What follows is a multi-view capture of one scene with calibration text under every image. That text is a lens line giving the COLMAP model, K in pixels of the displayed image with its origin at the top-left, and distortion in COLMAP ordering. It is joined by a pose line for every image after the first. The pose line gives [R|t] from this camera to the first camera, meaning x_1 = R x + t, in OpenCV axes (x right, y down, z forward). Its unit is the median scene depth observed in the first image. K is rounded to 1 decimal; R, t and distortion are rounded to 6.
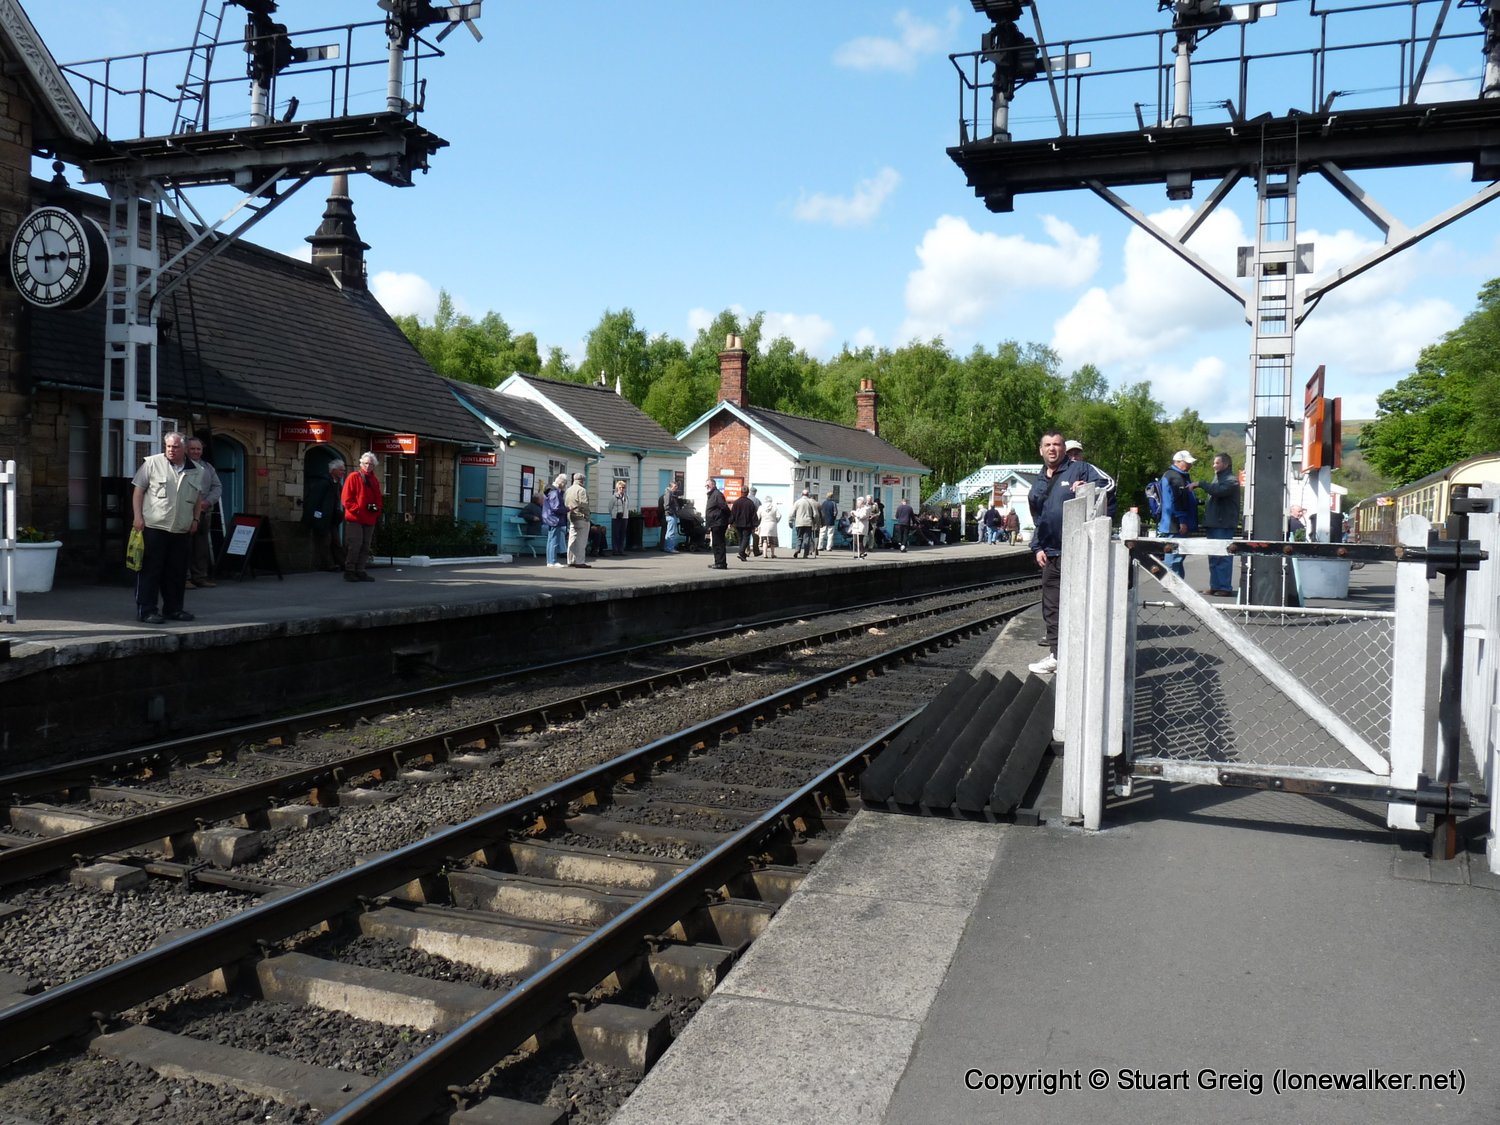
lens RADIAL K [[1229.5, 0, 741.6], [0, 1229.5, 540.9], [0, 0, 1]] dist [0.001802, -0.053852]
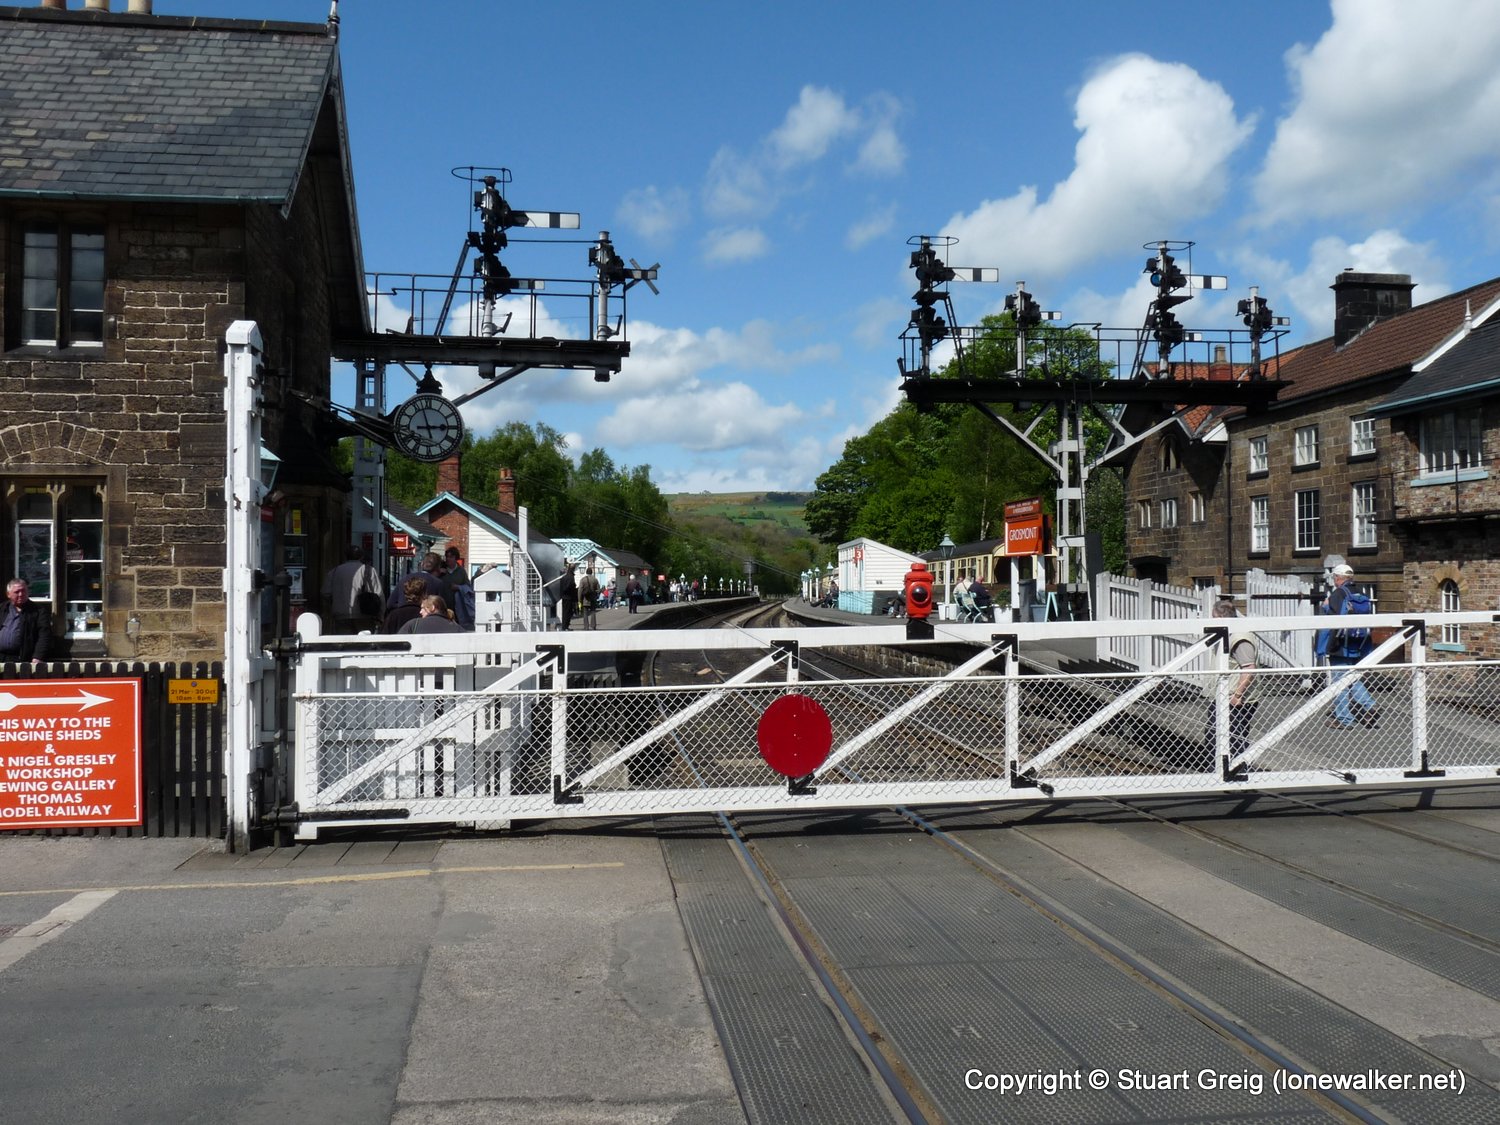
lens RADIAL K [[1229.5, 0, 745.4], [0, 1229.5, 558.7], [0, 0, 1]] dist [0.001802, -0.053852]
pose [[0.891442, -0.015967, 0.452854, -0.775975], [0.034457, 0.998874, -0.032609, -0.011738], [-0.451823, 0.044673, 0.890988, -0.412587]]
